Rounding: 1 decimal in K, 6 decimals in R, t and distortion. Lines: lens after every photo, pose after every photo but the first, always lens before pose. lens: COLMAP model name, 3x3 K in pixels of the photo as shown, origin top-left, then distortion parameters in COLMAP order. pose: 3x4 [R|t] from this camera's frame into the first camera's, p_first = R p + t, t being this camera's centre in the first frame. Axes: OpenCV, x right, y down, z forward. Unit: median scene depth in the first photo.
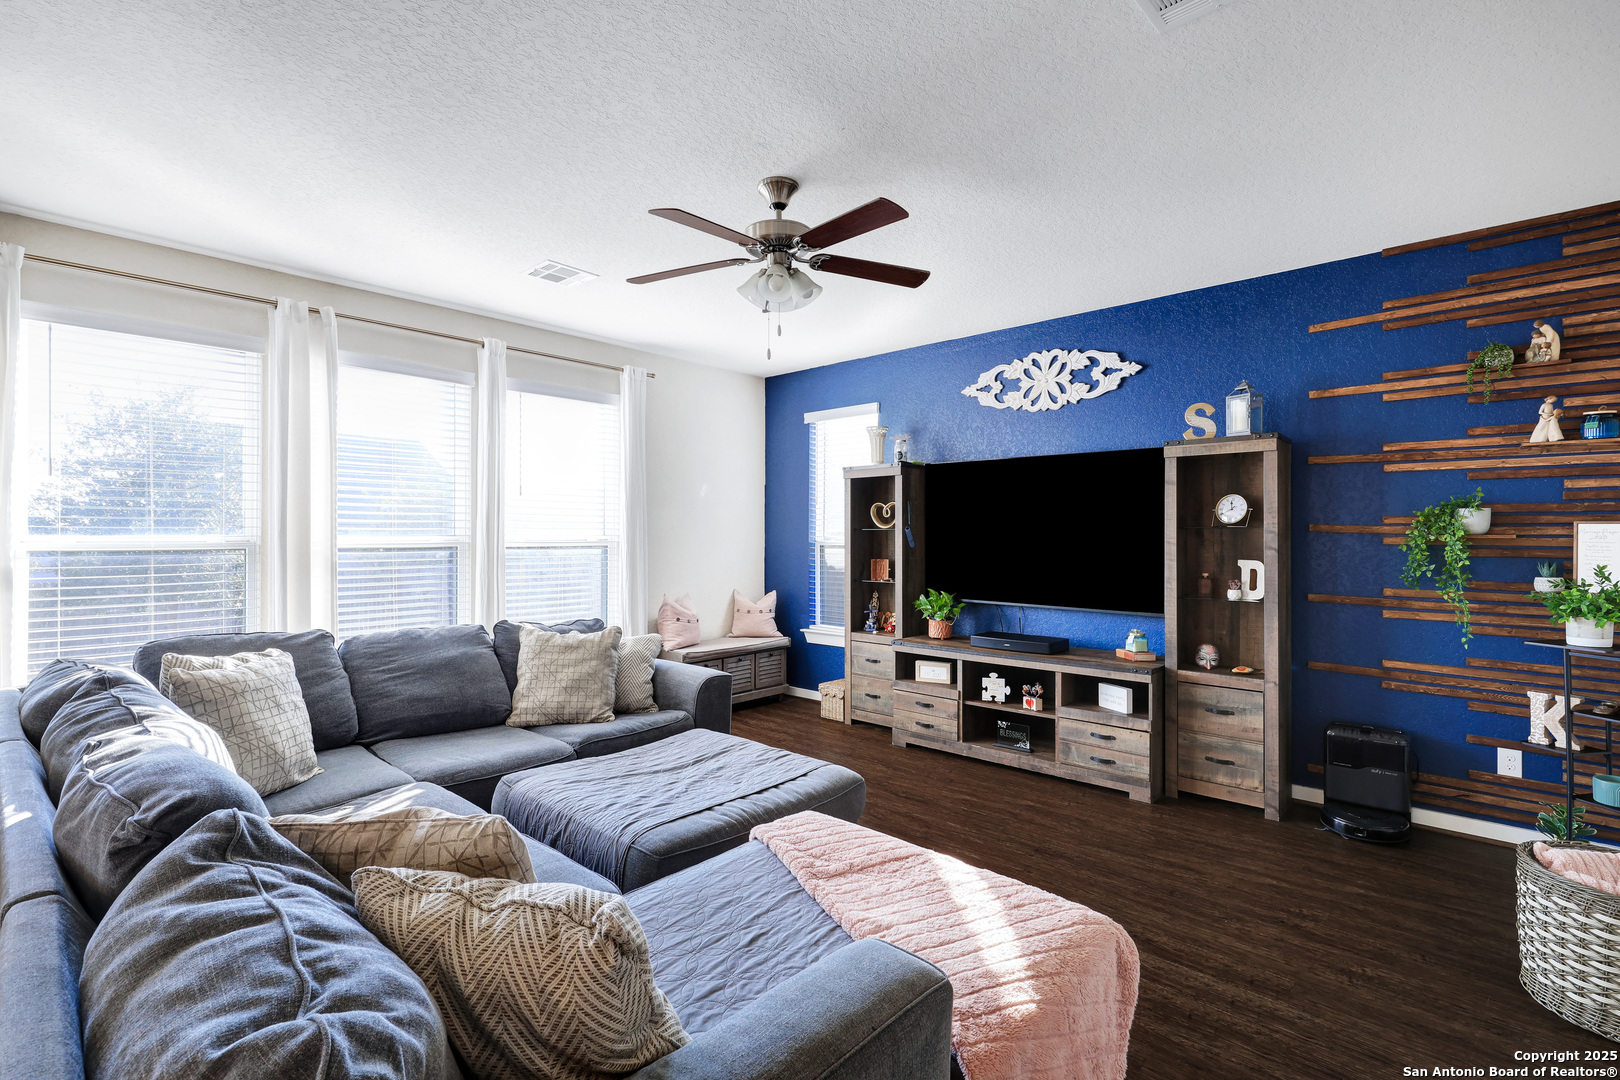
lens RADIAL K [[739.4, 0, 812.8], [0, 739.4, 532.0], [0, 0, 1]] dist [0.003086, -0.001390]
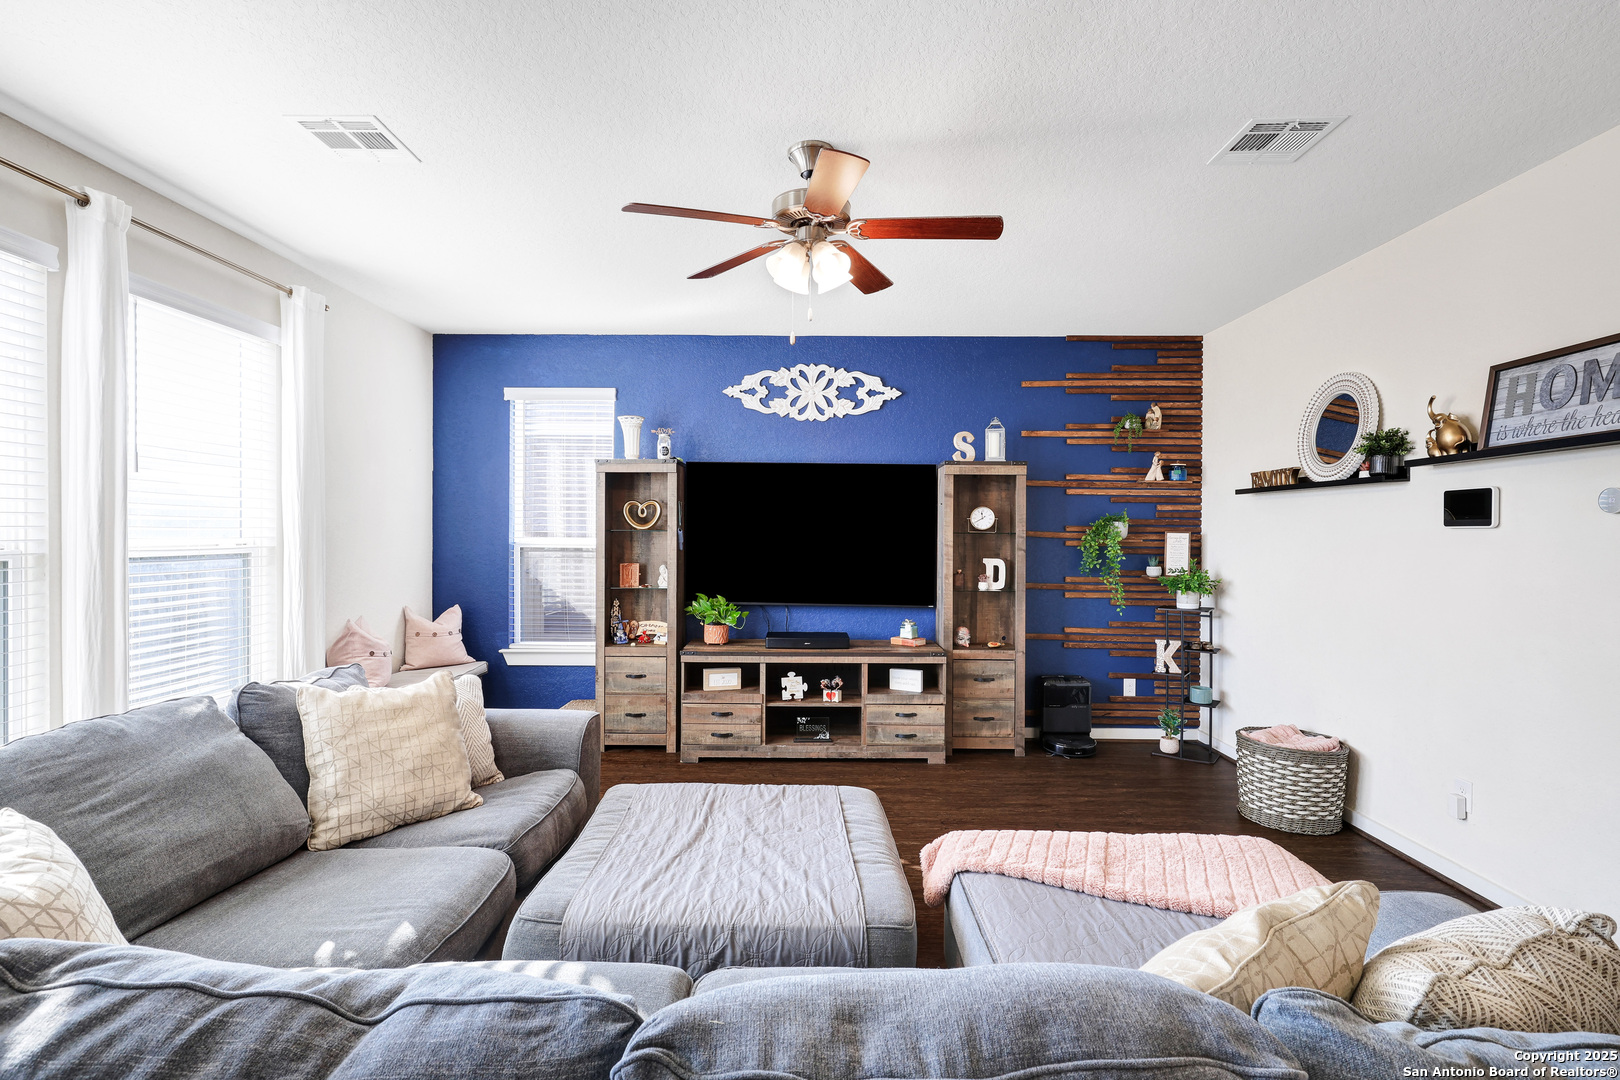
lens RADIAL K [[739.4, 0, 809.4], [0, 739.4, 536.6], [0, 0, 1]] dist [0.003086, -0.001390]
pose [[0.747705, -0.001085, 0.664030, -0.485012], [-0.008798, 0.999895, 0.011541, -0.011587], [-0.663972, -0.014471, 0.747617, 0.249506]]
